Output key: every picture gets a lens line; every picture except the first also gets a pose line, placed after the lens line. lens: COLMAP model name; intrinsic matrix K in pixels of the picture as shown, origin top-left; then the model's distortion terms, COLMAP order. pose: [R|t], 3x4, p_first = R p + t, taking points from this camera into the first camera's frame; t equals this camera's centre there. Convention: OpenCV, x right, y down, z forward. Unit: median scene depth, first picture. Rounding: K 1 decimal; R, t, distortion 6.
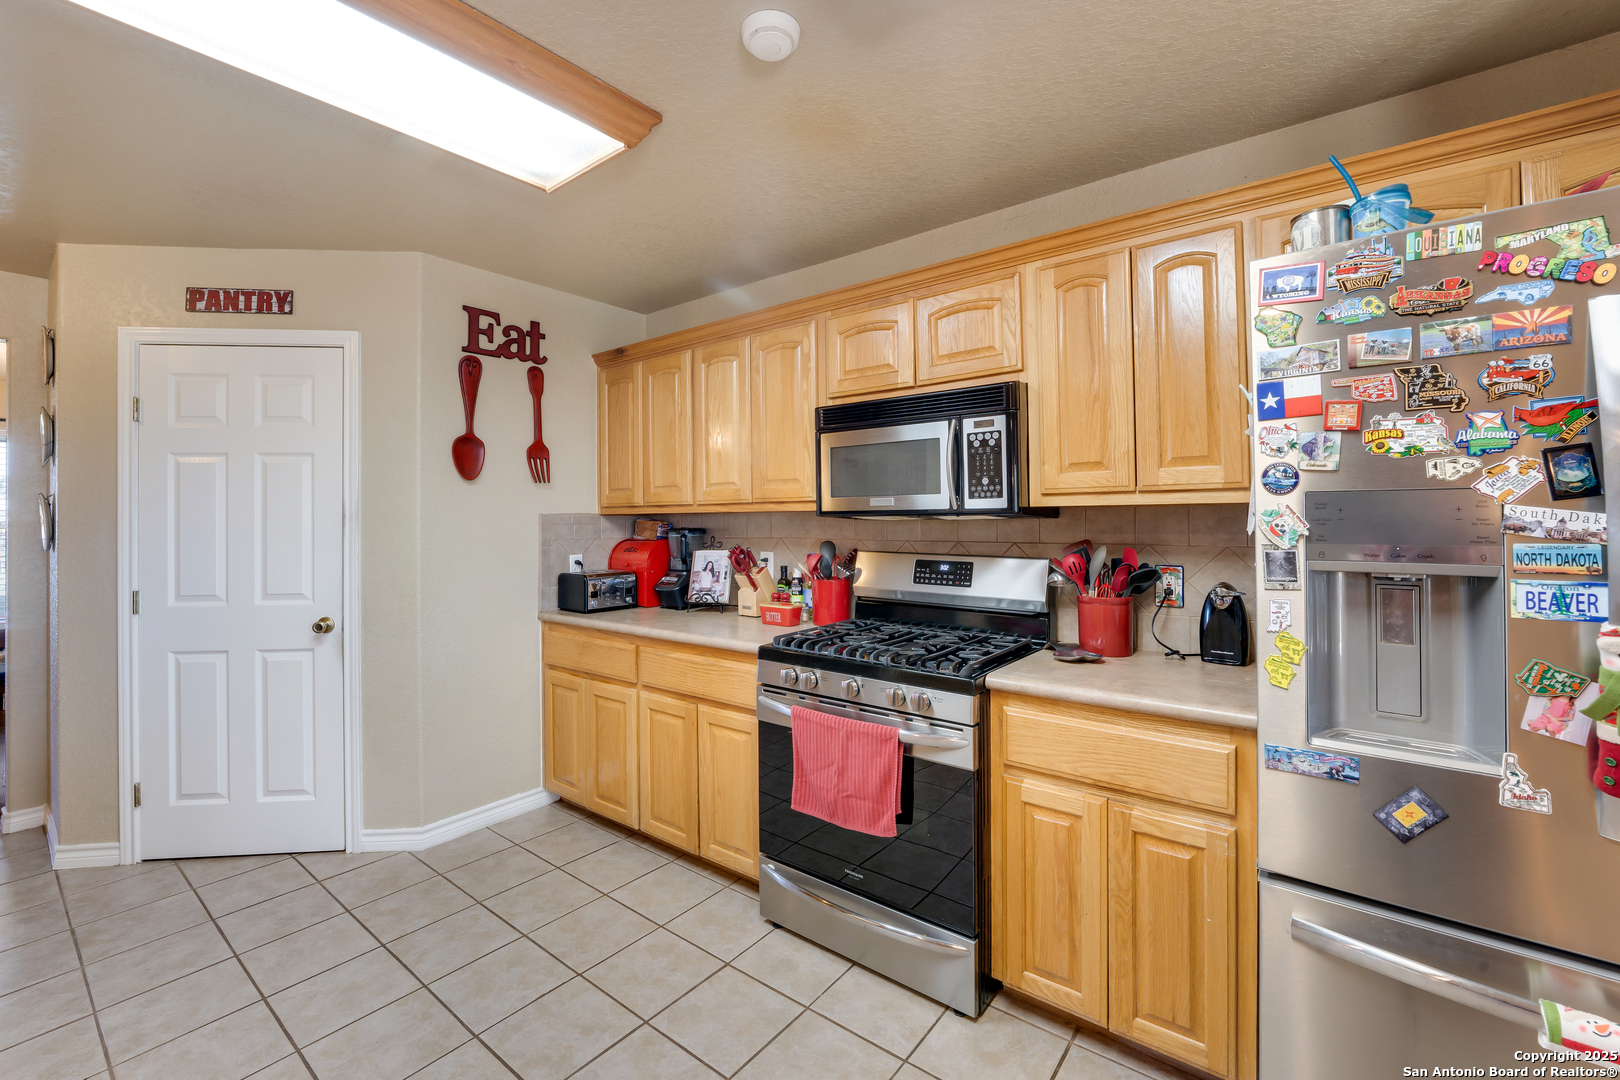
lens RADIAL K [[669.2, 0, 808.2], [0, 669.2, 510.6], [0, 0, 1]] dist [-0.014418, 0.000018]
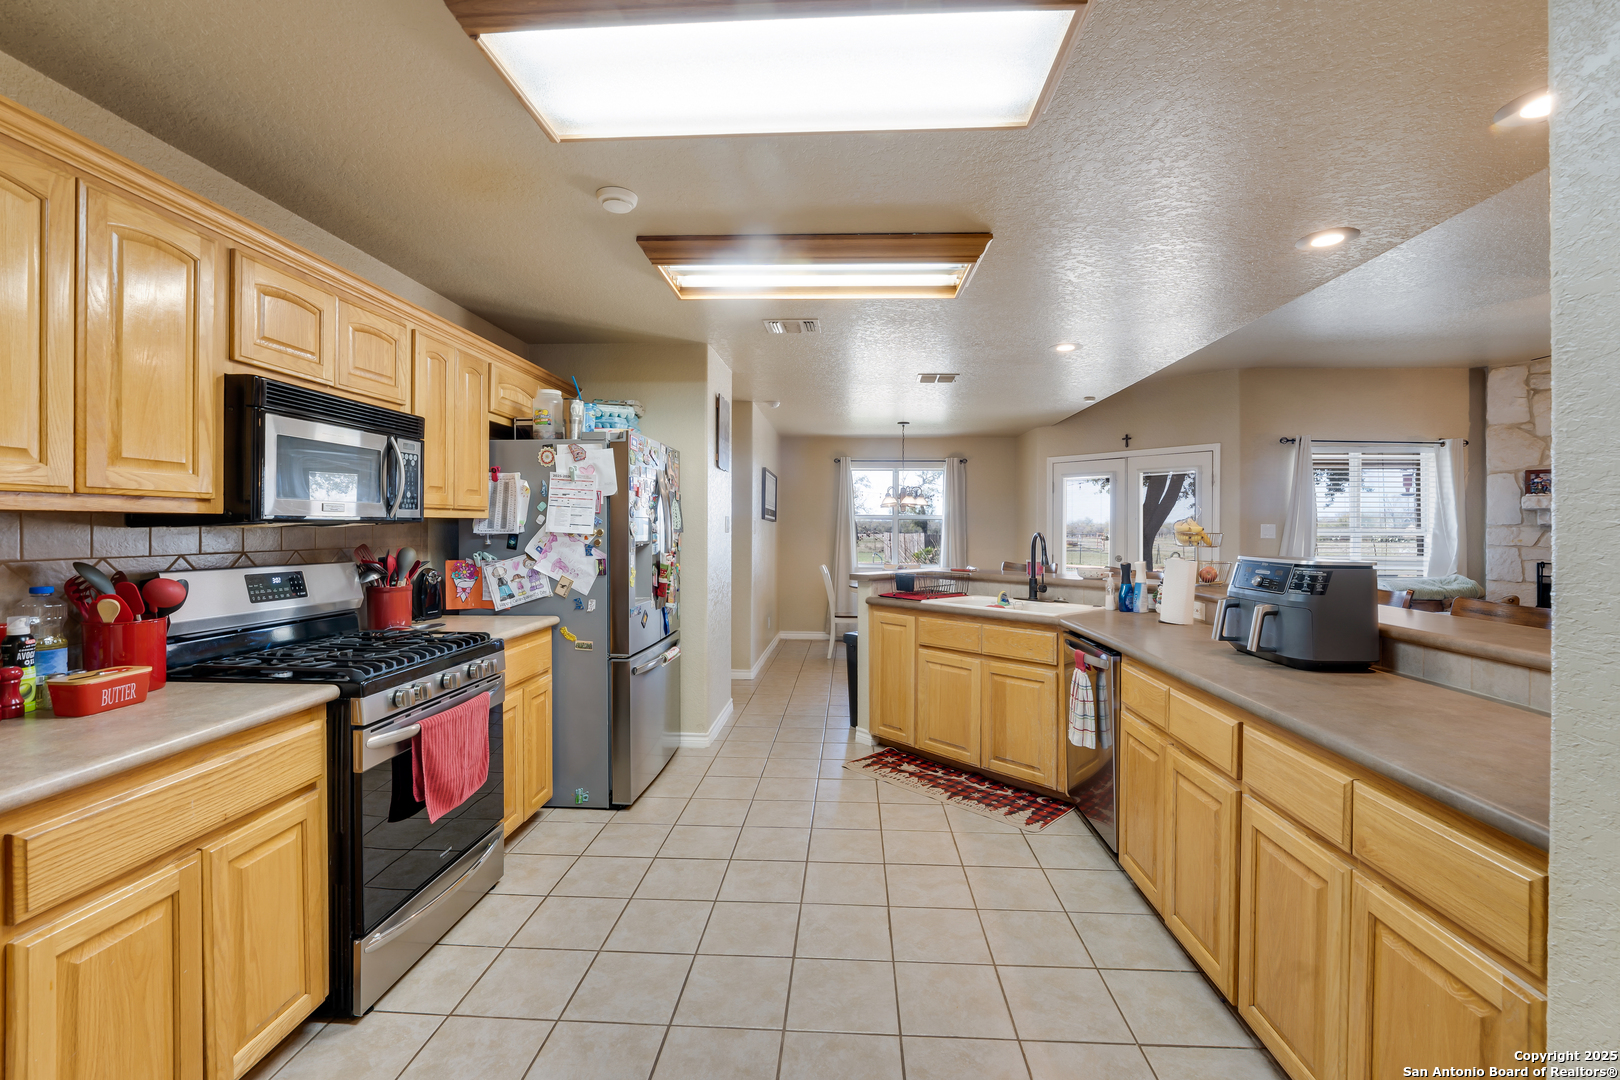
lens RADIAL K [[666.5, 0, 810.0], [0, 666.5, 540.0], [0, 0, 1]] dist [-0.000013, 0.000007]
pose [[-0.576654, -0.007834, 0.816951, -1.022927], [-0.003558, 0.999969, 0.007077, 0.023764], [-0.816981, 0.001174, -0.576664, 1.006169]]
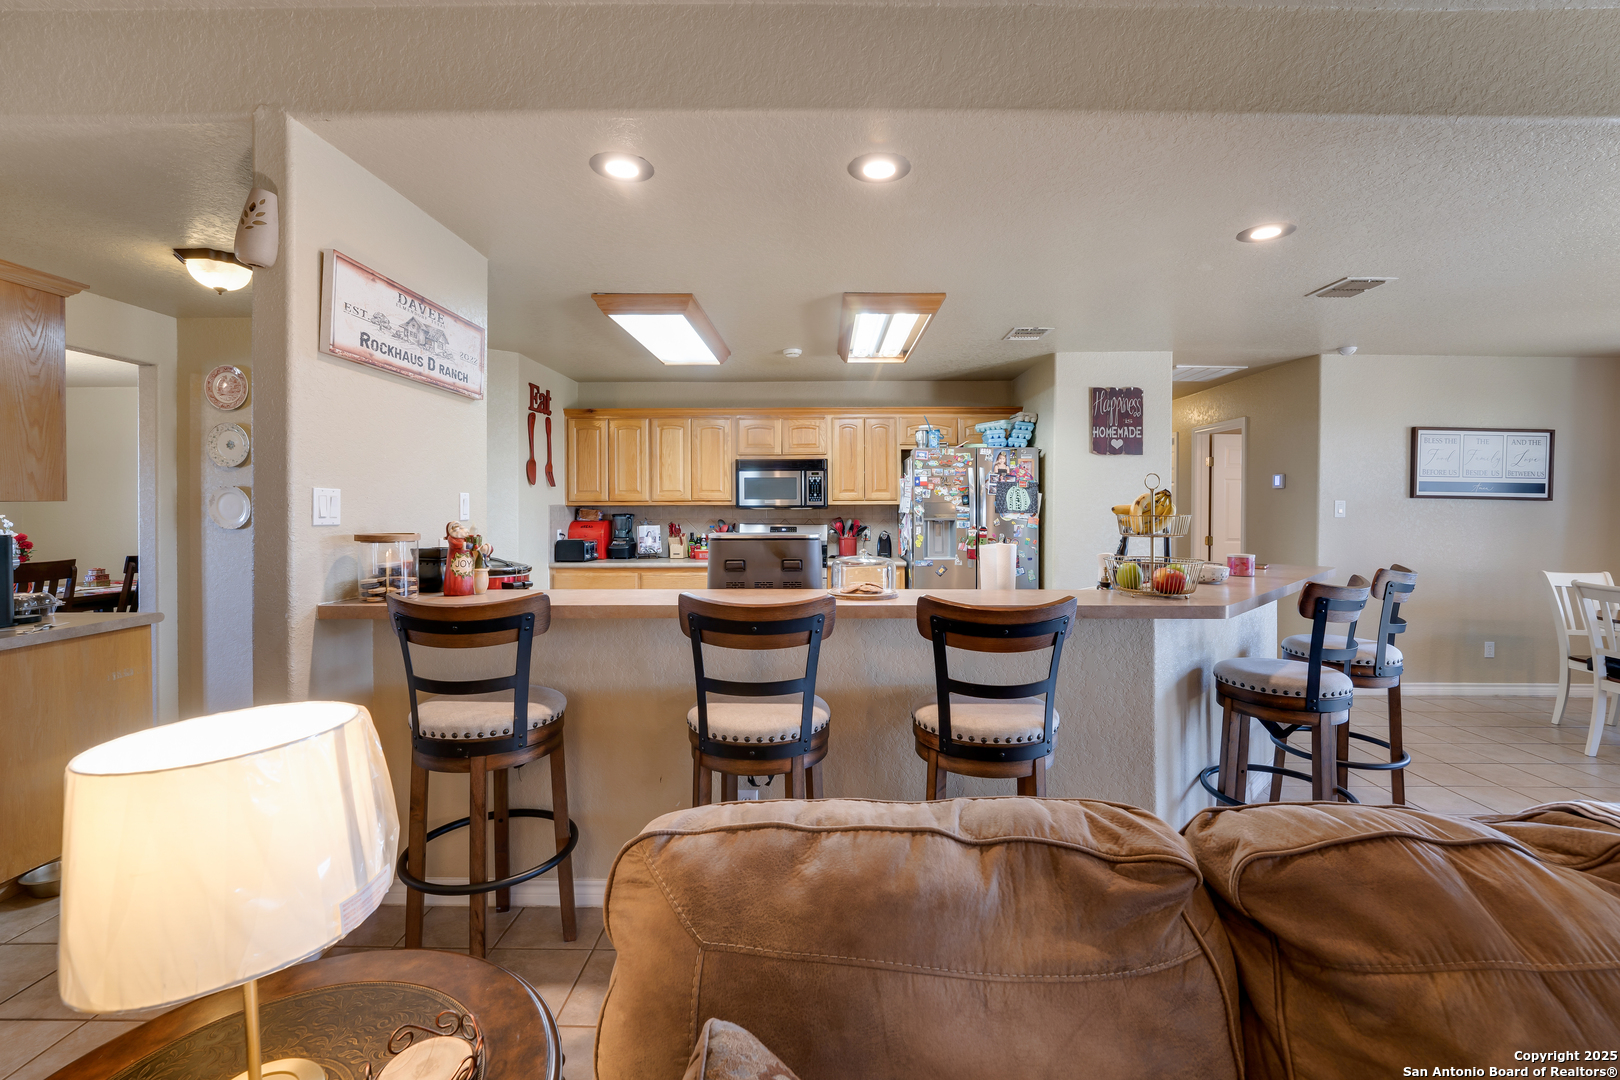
lens RADIAL K [[669.2, 0, 808.2], [0, 669.2, 510.6], [0, 0, 1]] dist [-0.014418, 0.000018]
pose [[0.805863, 0.006985, 0.592060, -1.218682], [-0.010955, 0.999935, 0.003113, 0.009424], [-0.592000, -0.008995, 0.805888, -1.037389]]
